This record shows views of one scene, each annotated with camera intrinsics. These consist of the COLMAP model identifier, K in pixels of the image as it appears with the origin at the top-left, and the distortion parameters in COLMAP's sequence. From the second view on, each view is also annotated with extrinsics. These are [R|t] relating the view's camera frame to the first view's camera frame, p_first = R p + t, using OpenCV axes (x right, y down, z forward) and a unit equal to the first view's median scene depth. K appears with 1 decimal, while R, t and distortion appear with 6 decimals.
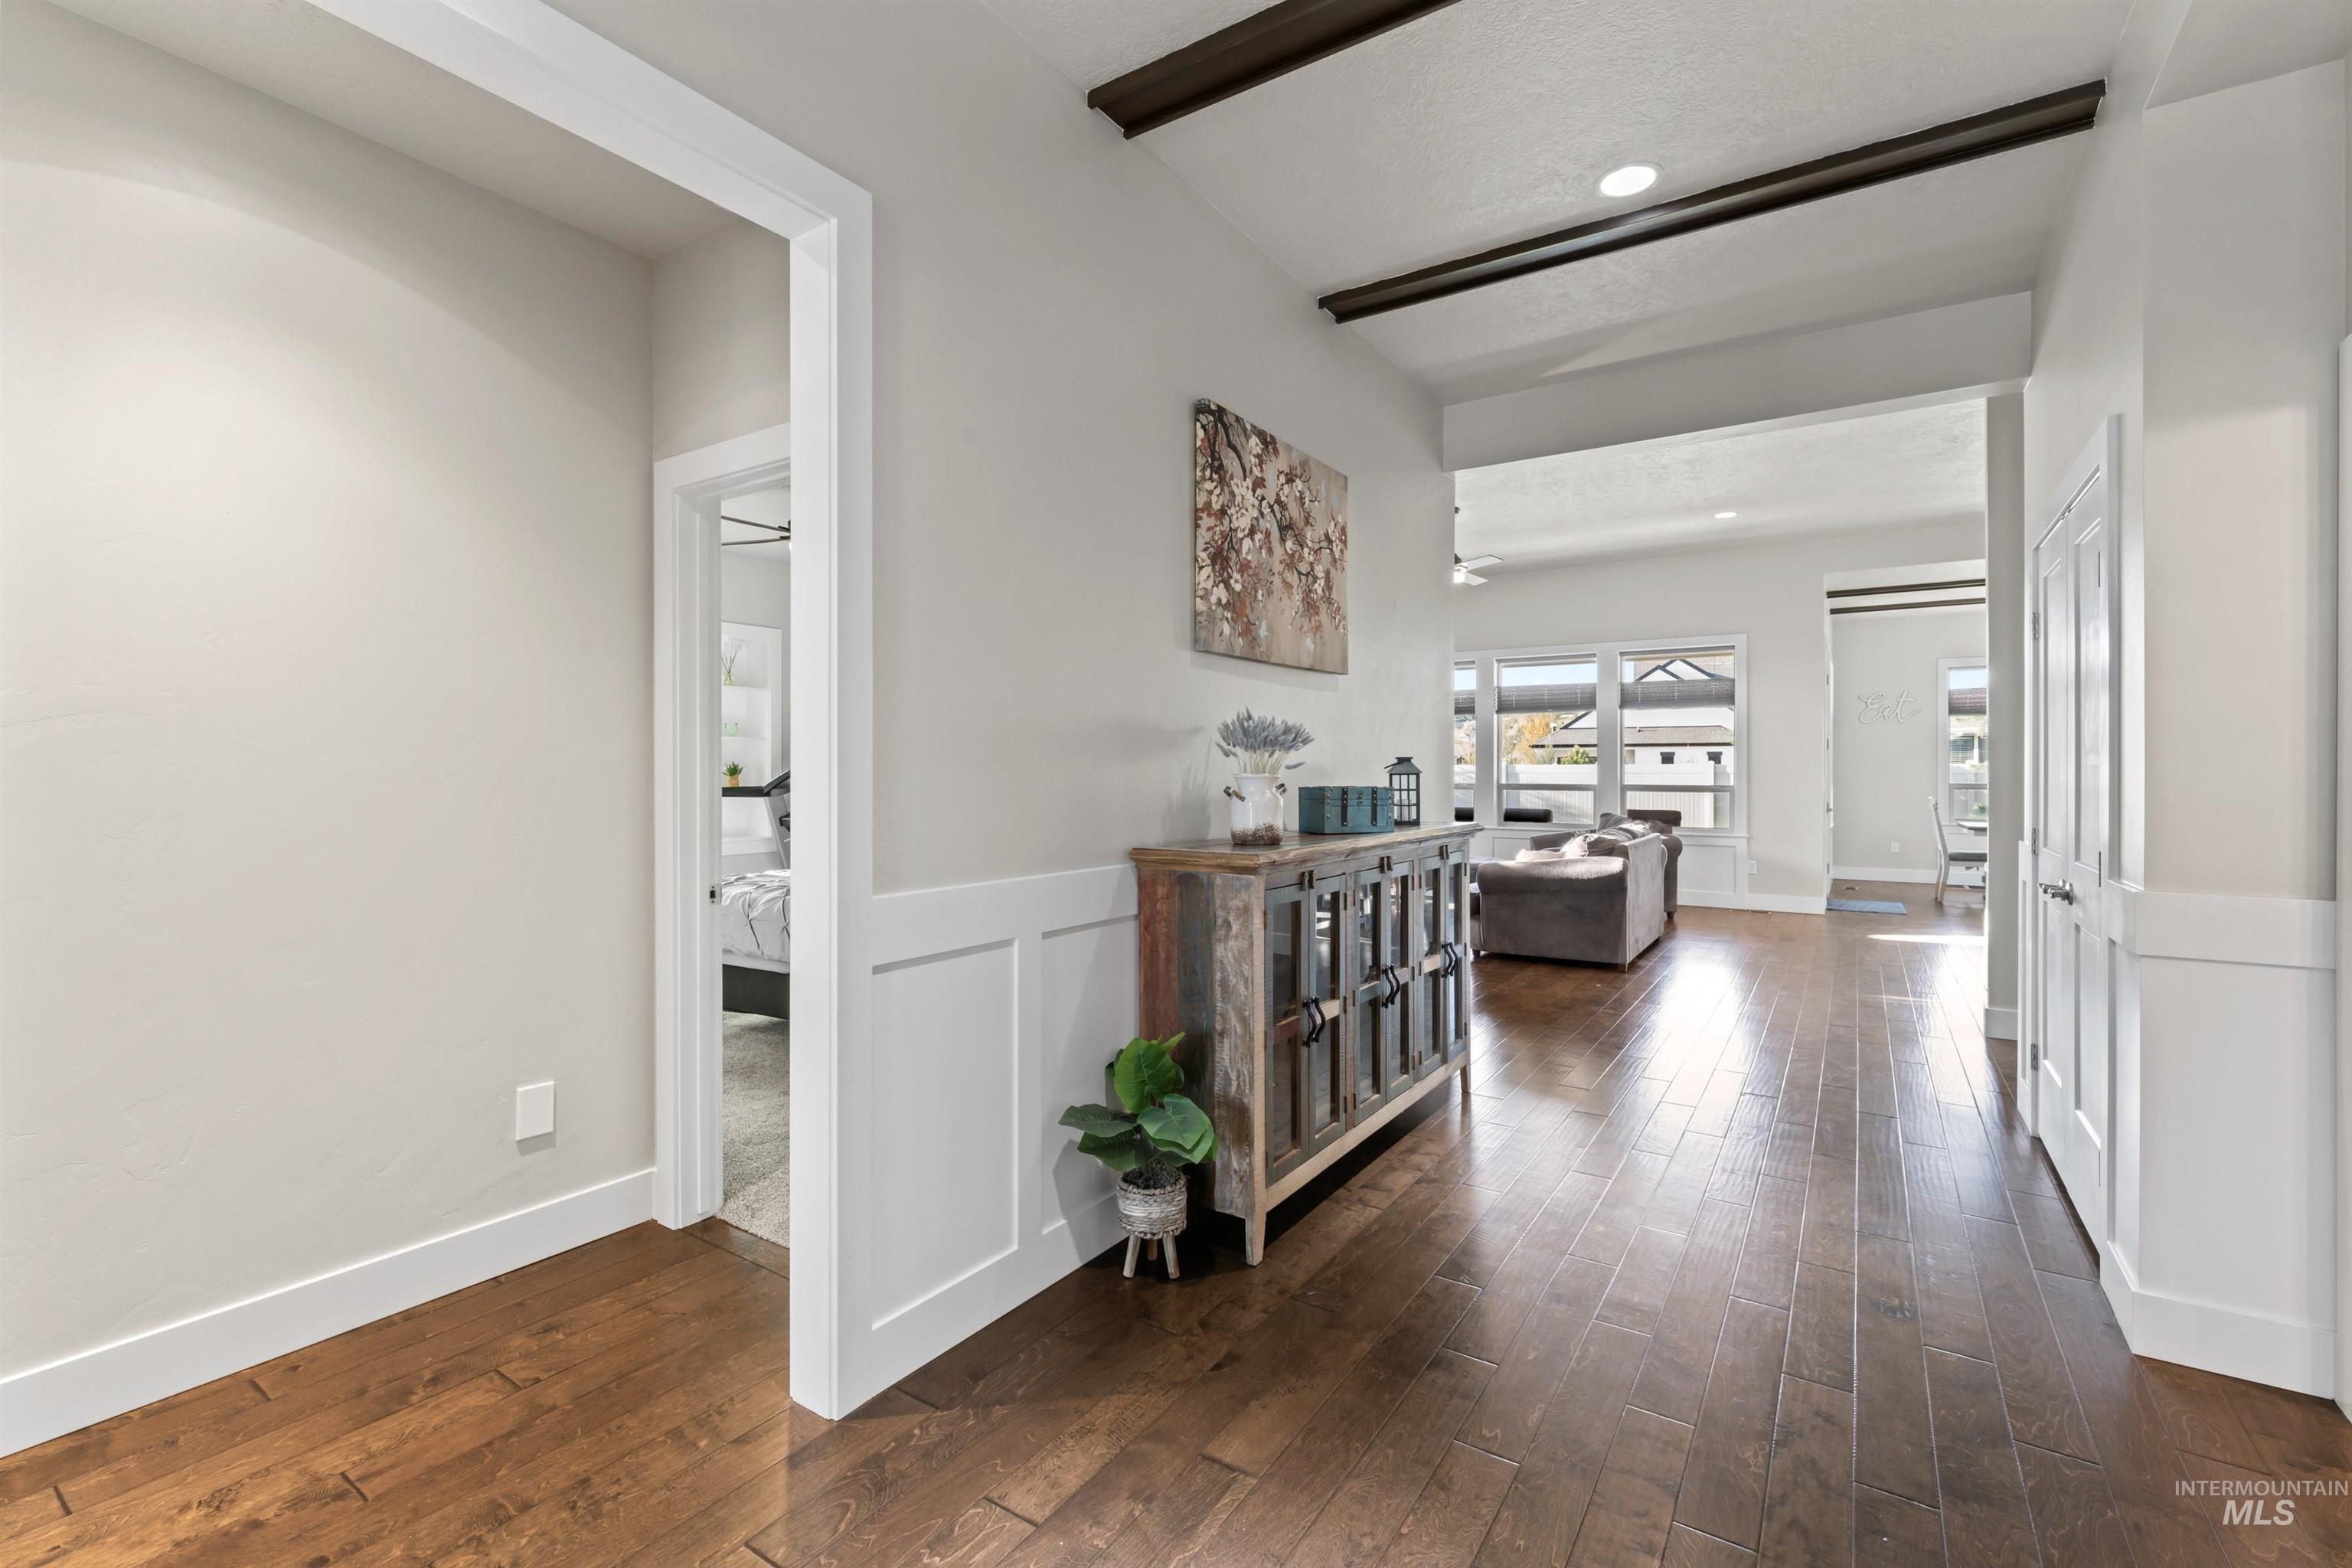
lens RADIAL K [[1024.4, 0, 1180.7], [0, 1024.4, 769.3], [0, 0, 1]] dist [-0.000630, -0.000145]
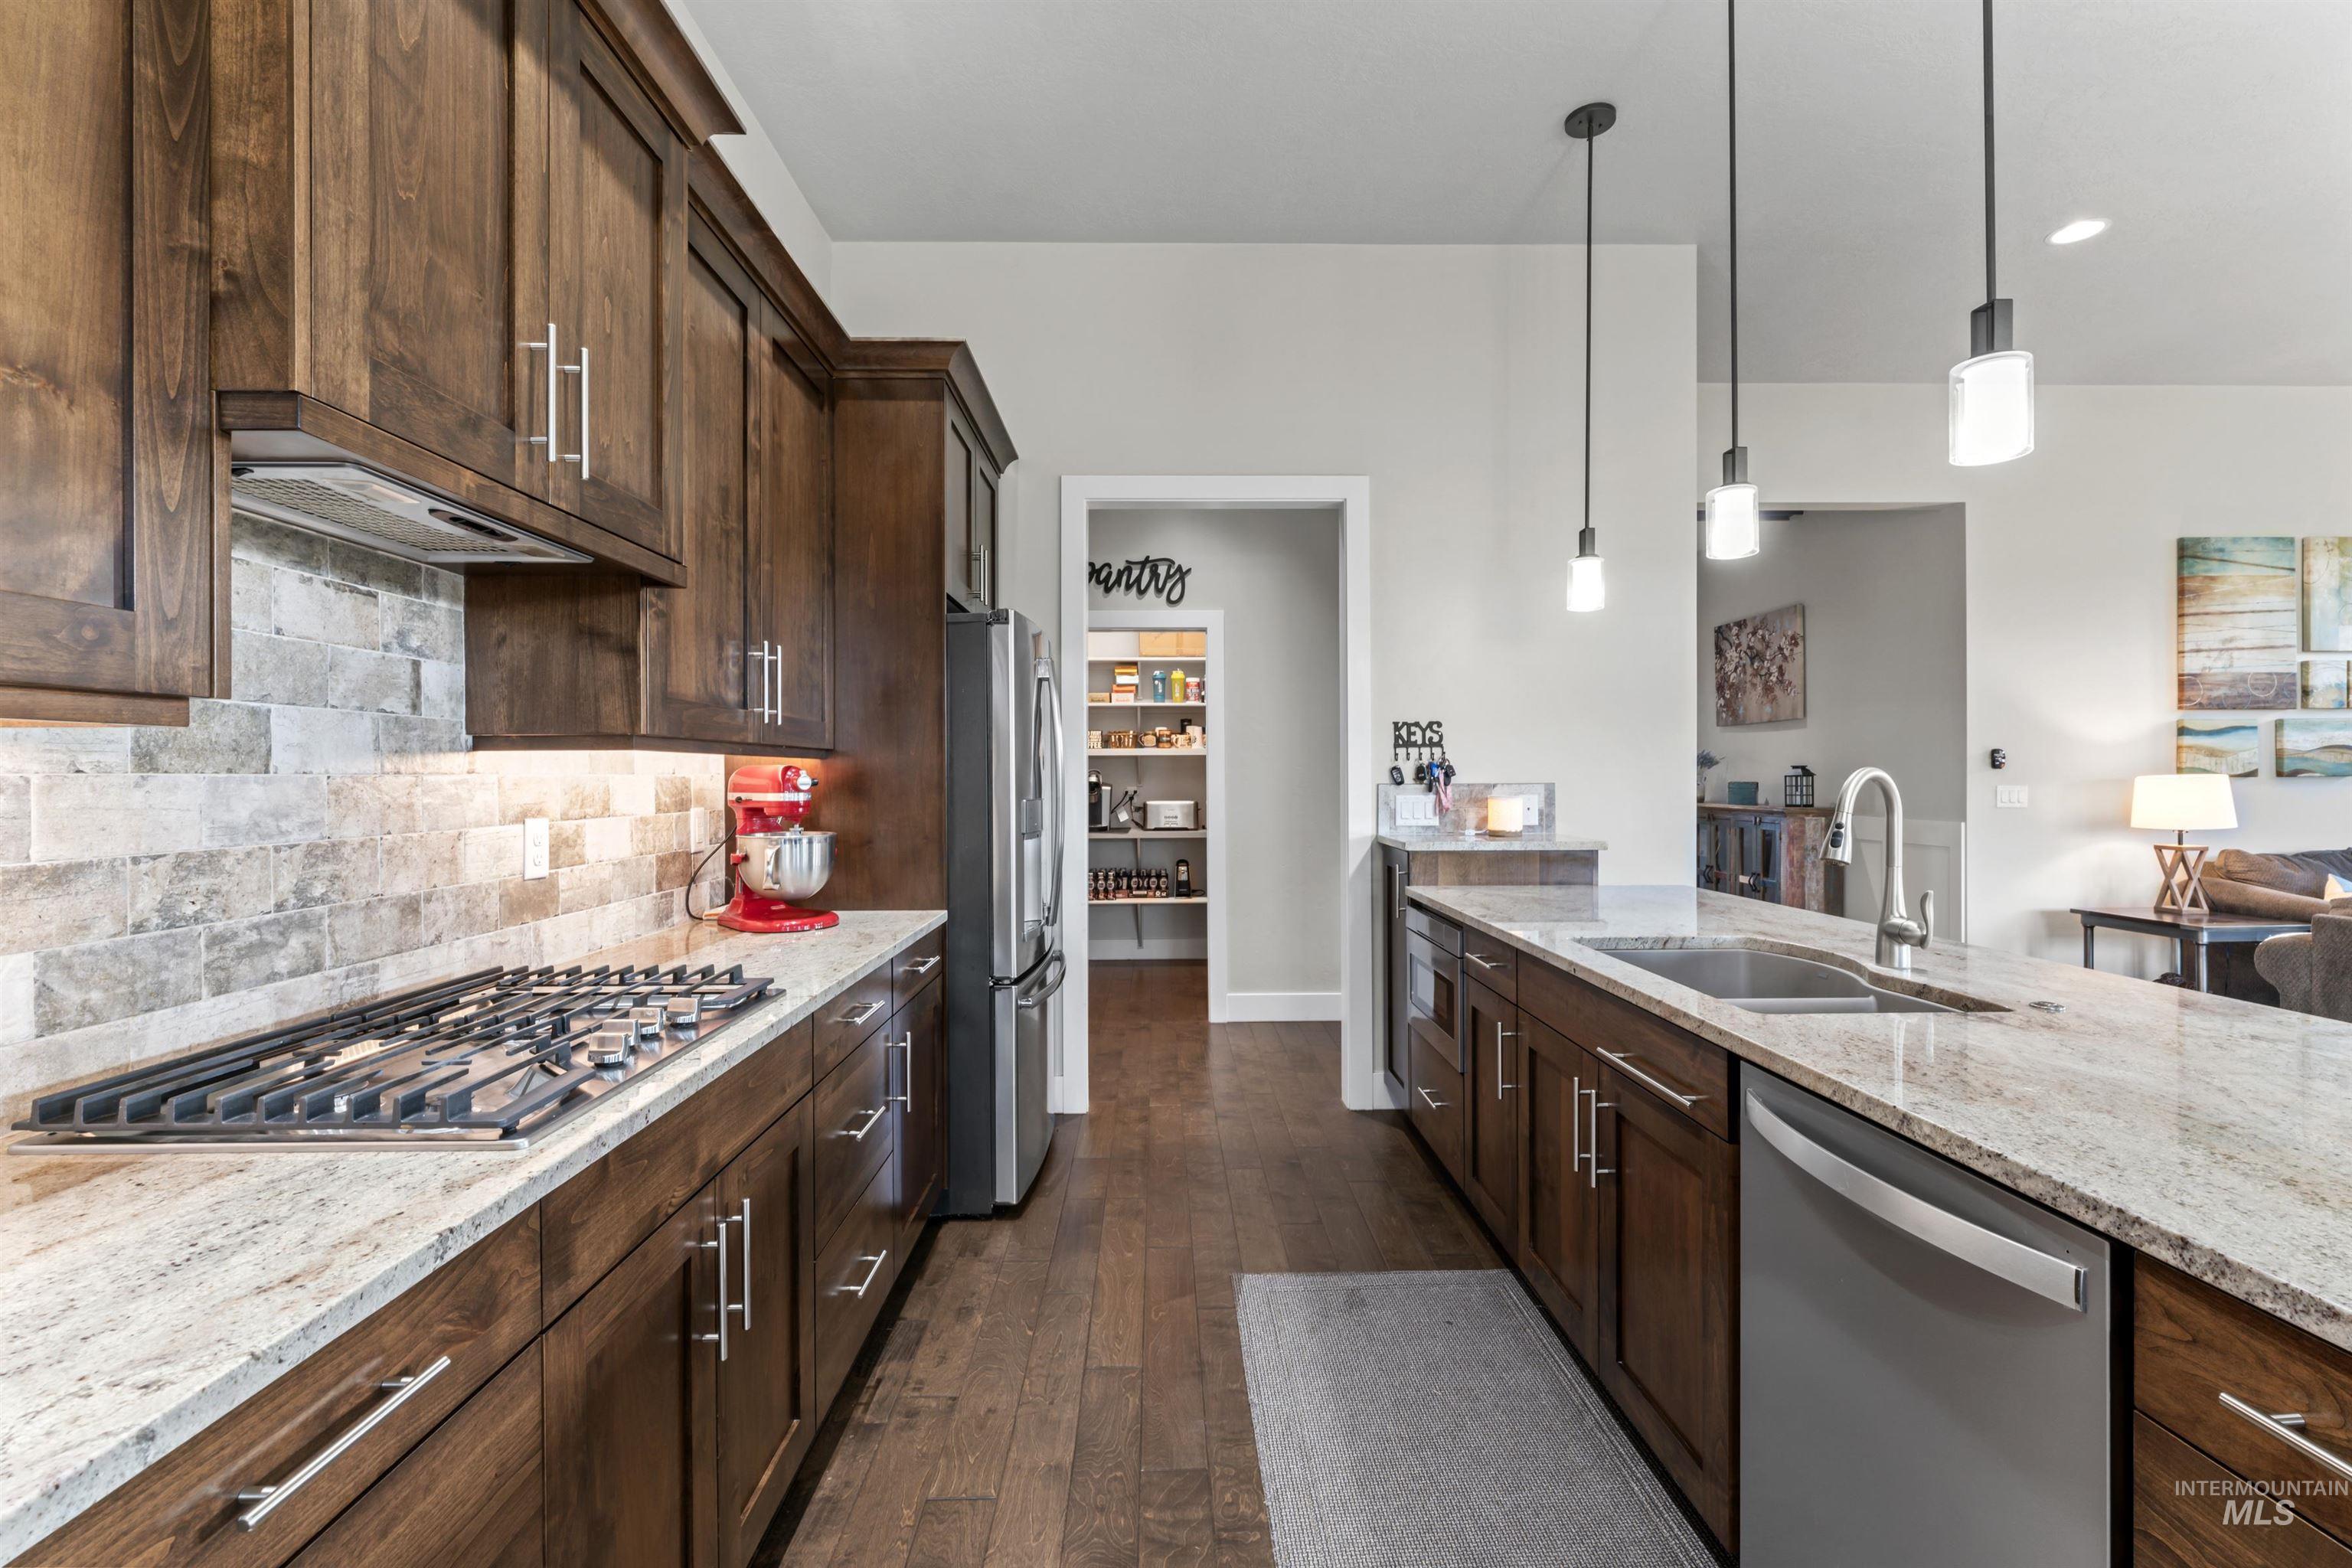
lens RADIAL K [[1024.4, 0, 1177.0], [0, 1024.4, 774.7], [0, 0, 1]] dist [-0.000630, -0.000145]
pose [[-0.822580, -0.000686, -0.568649, 2.112430], [0.000542, 0.999998, -0.001991, 0.005986], [0.568650, -0.001946, -0.822578, 1.918714]]
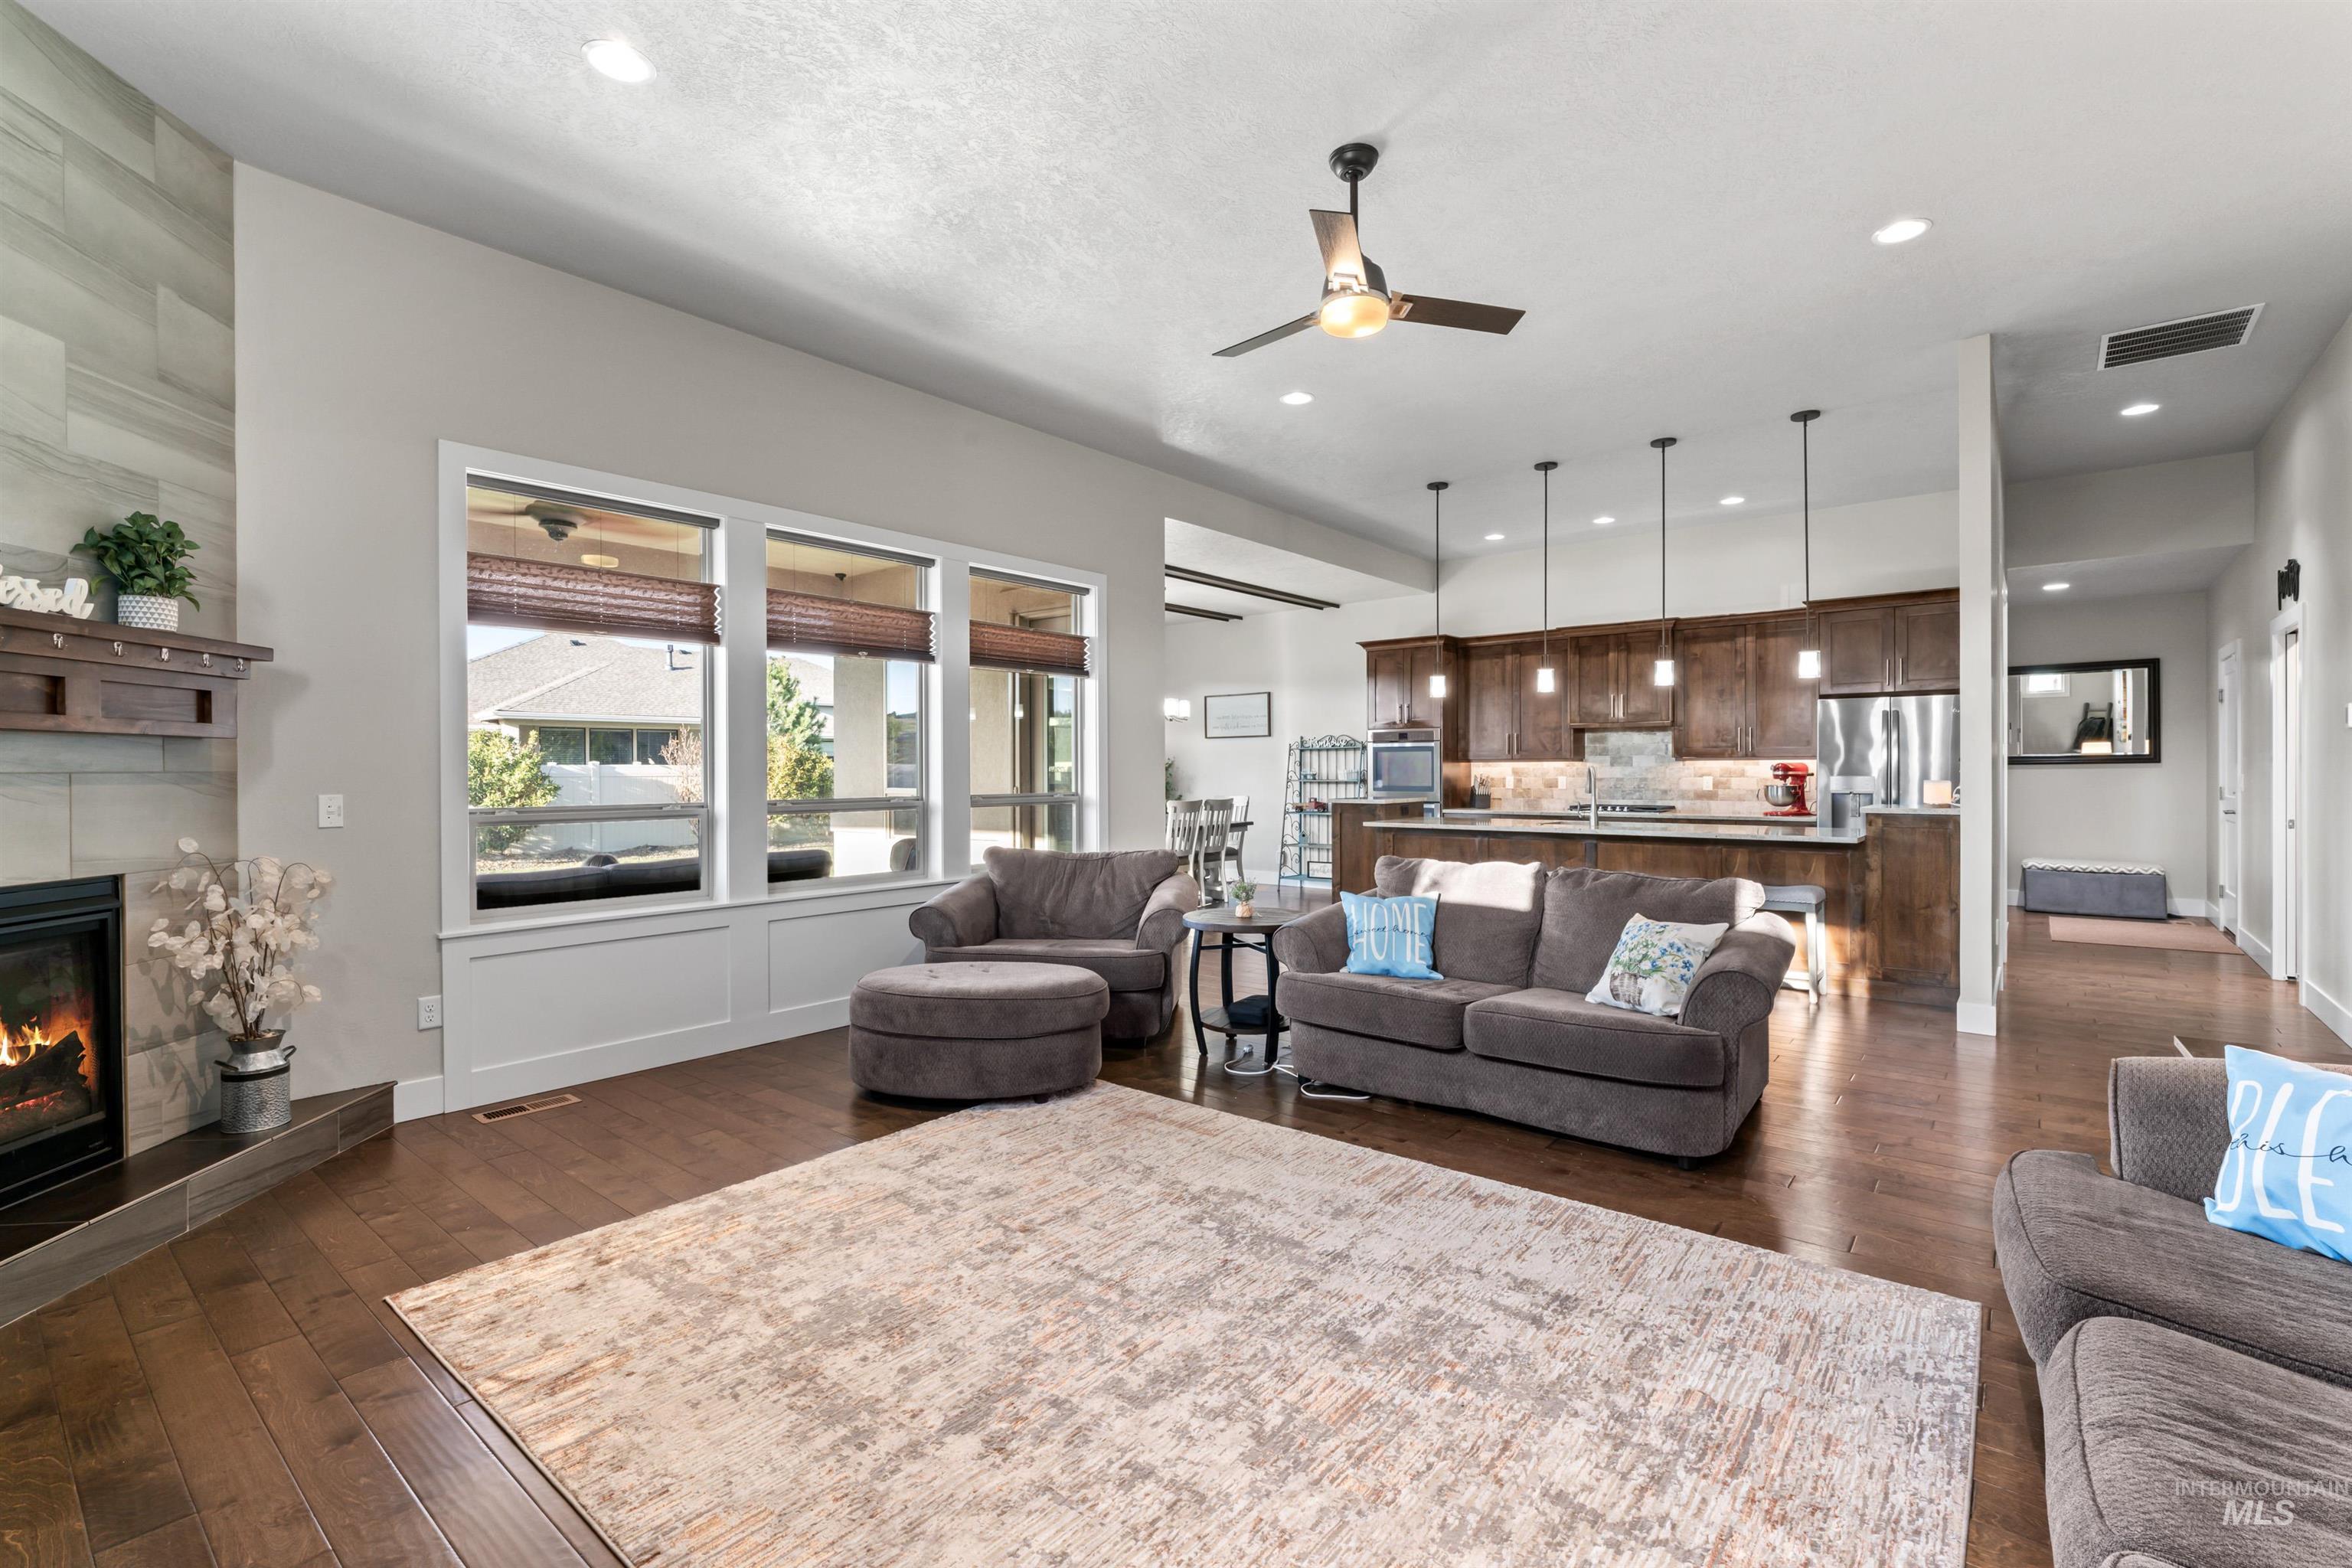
lens RADIAL K [[1039.3, 0, 1172.8], [0, 1039.3, 771.7], [0, 0, 1]] dist [-0.010591, -0.000840]
pose [[0.109450, -0.005947, 0.993974, -0.402176], [0.006905, 0.999963, 0.005222, -0.003054], [-0.993968, 0.006292, 0.109487, 2.224287]]
